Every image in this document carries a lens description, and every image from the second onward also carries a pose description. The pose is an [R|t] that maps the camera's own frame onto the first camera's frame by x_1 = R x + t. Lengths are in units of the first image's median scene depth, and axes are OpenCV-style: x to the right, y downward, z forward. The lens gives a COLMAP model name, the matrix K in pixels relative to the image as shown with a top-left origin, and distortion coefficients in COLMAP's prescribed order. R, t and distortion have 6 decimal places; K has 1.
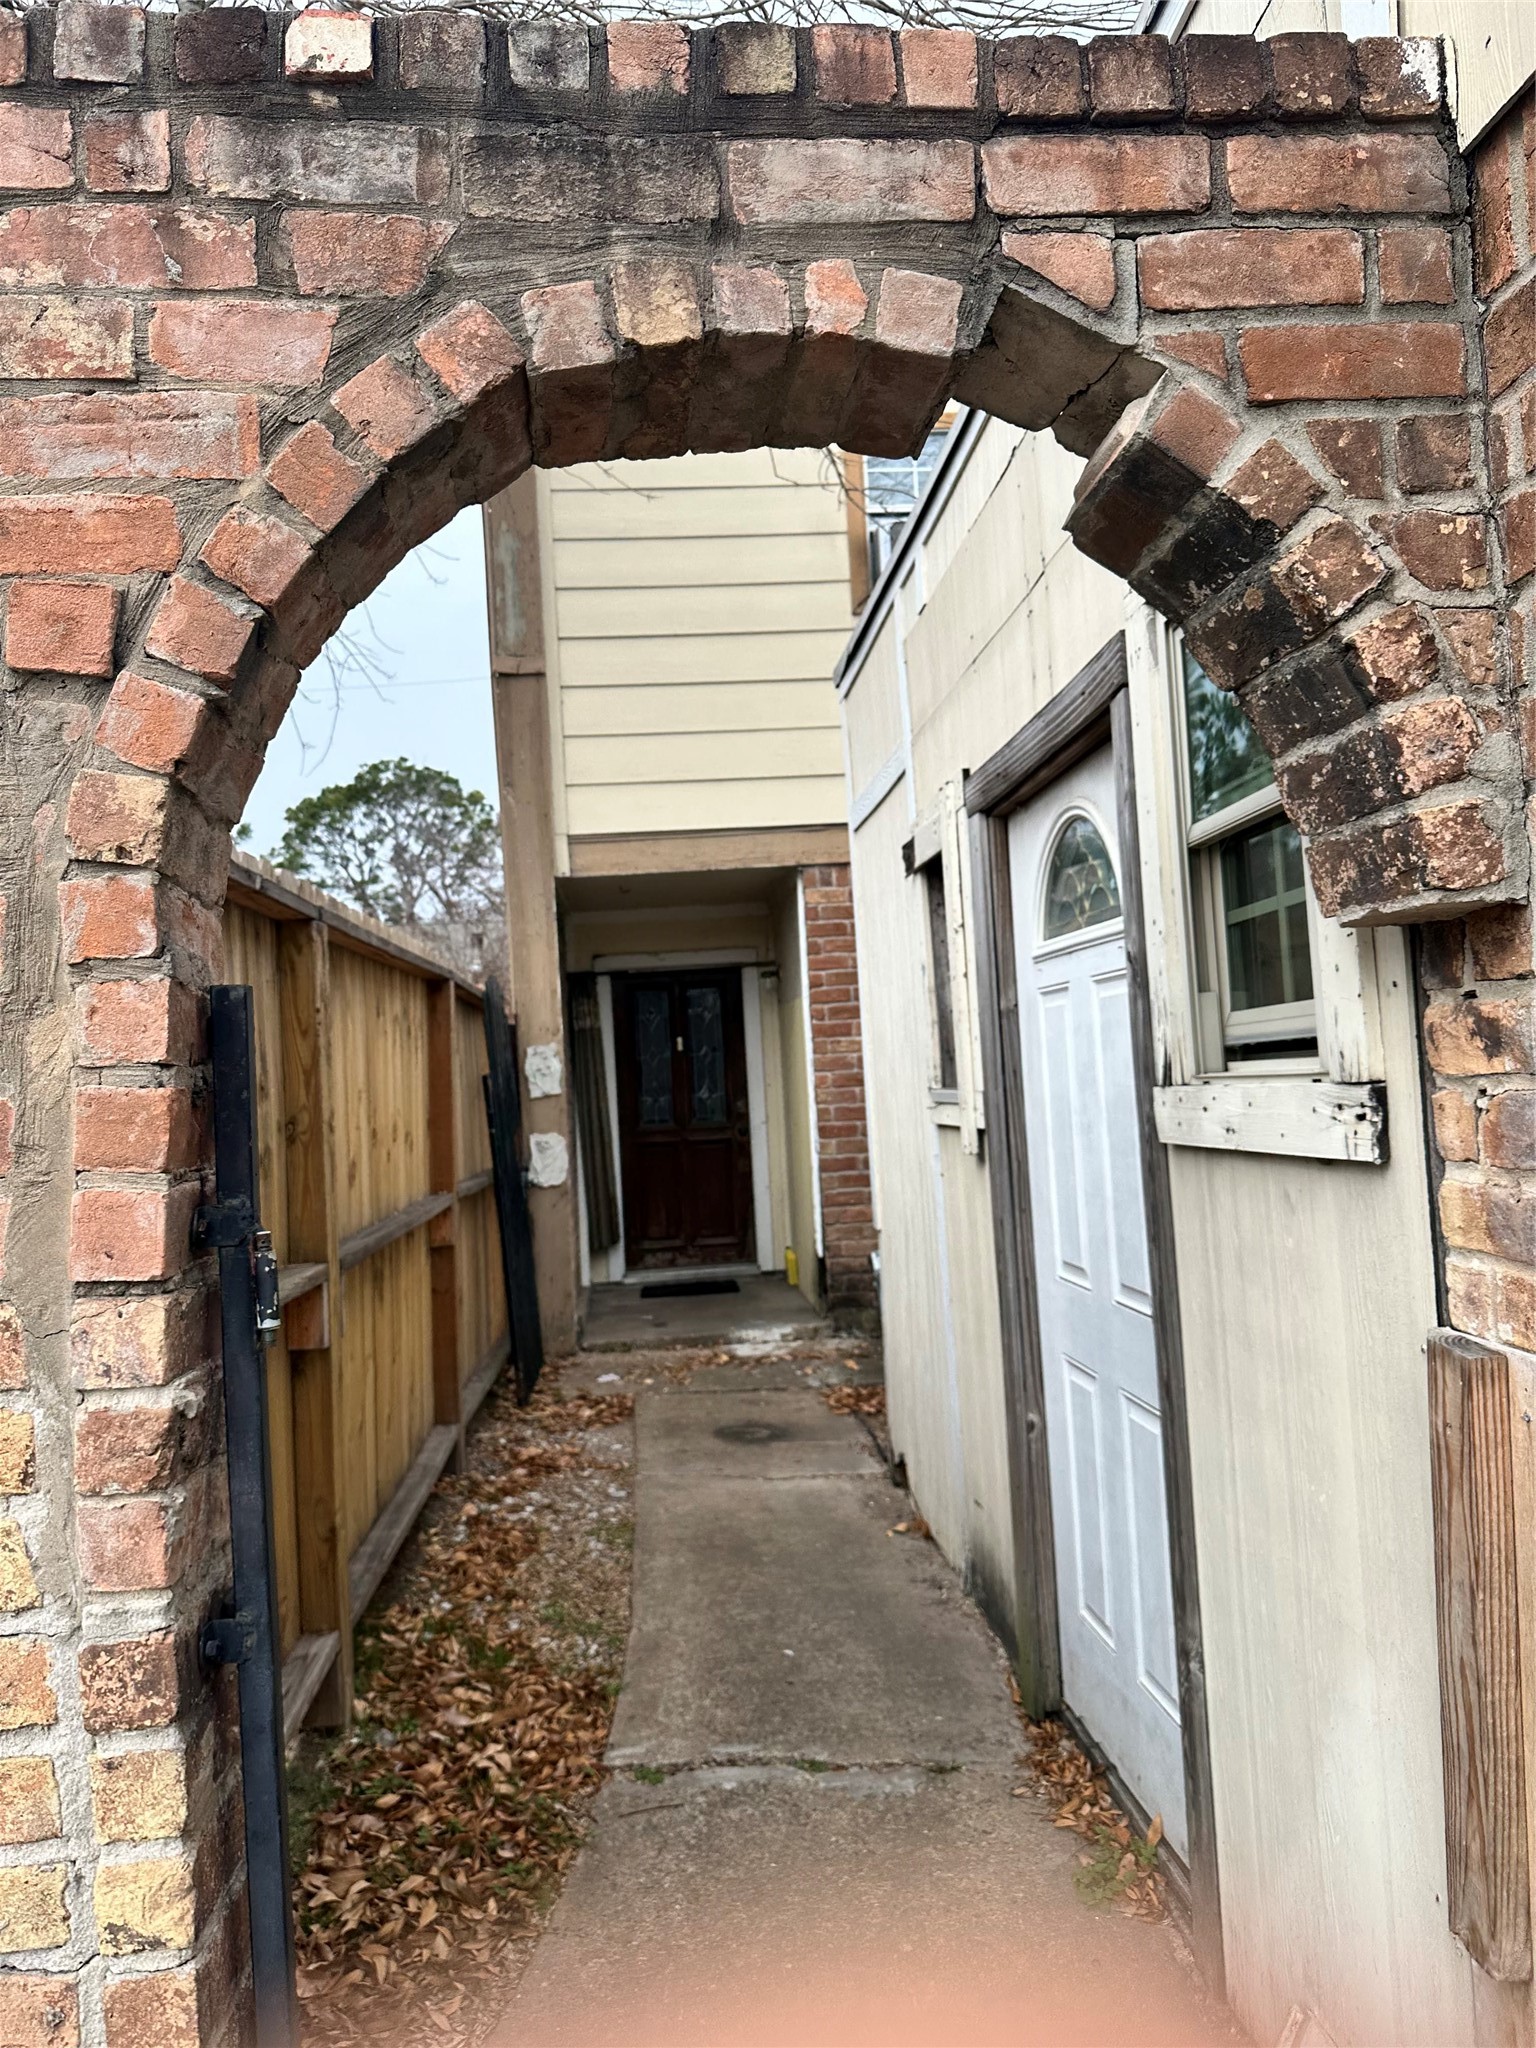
lens RADIAL K [[1442.7, 0, 767.5], [0, 1442.7, 1013.7], [0, 0, 1]] dist [-0.007323, -0.013651]
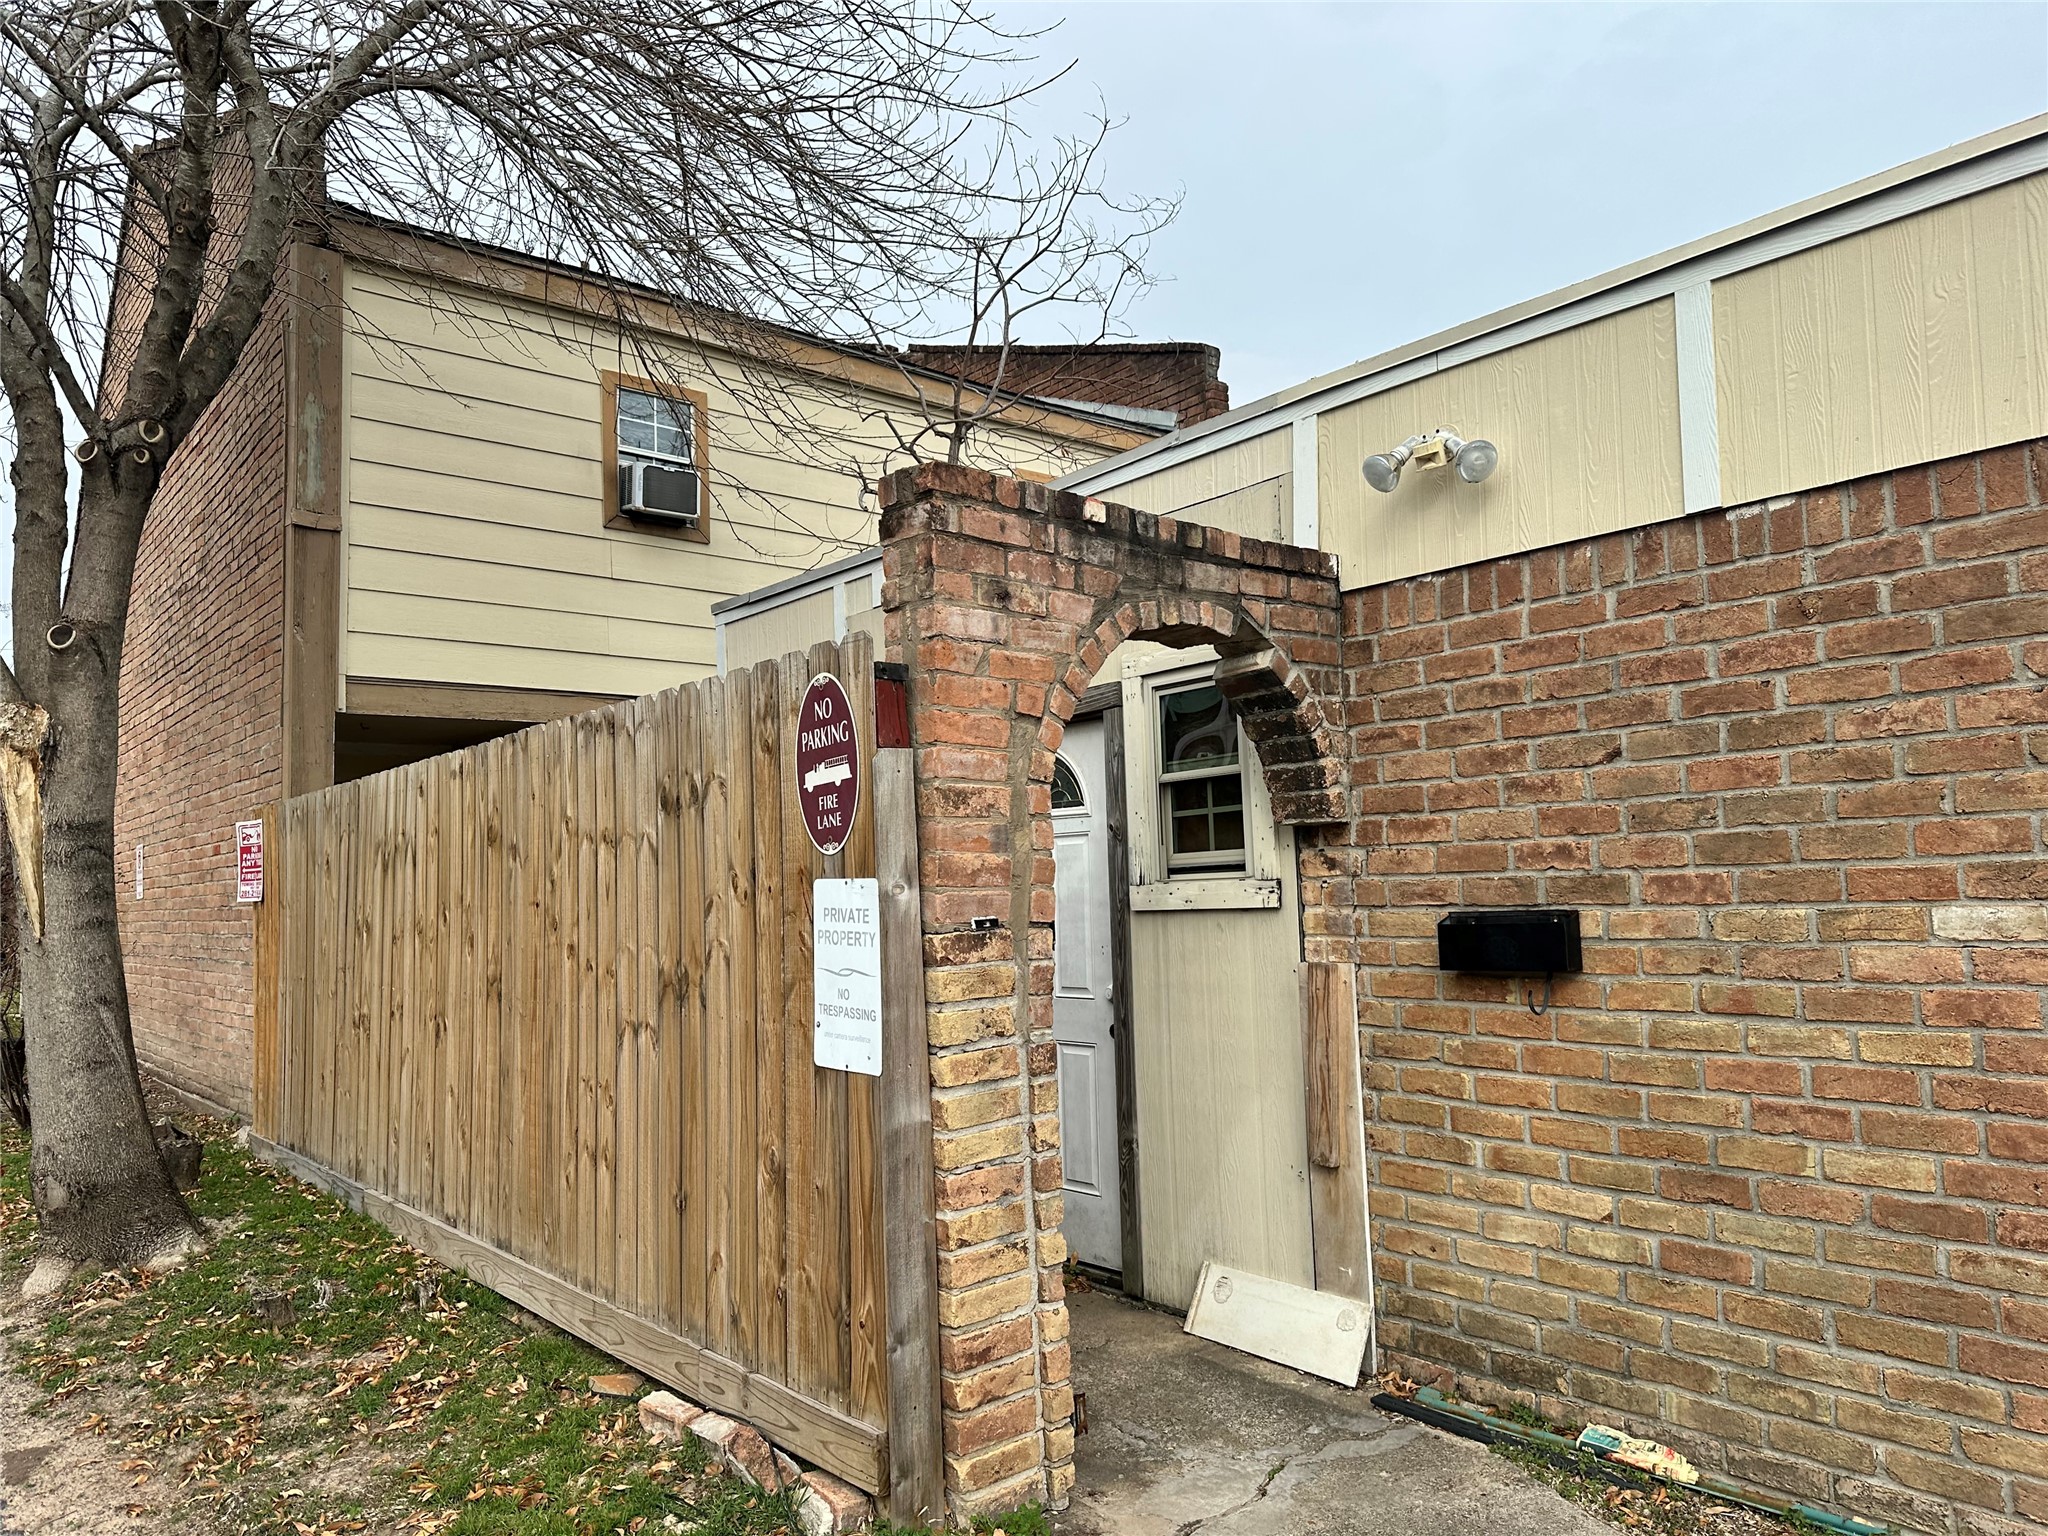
lens RADIAL K [[1442.7, 0, 1019.9], [0, 1442.7, 768.9], [0, 0, 1]] dist [-0.007323, -0.013651]
pose [[0.816753, 0.084080, 0.570828, -1.973762], [-0.044574, 0.995563, -0.082865, 0.106877], [-0.575263, 0.042236, 0.816877, -1.260220]]
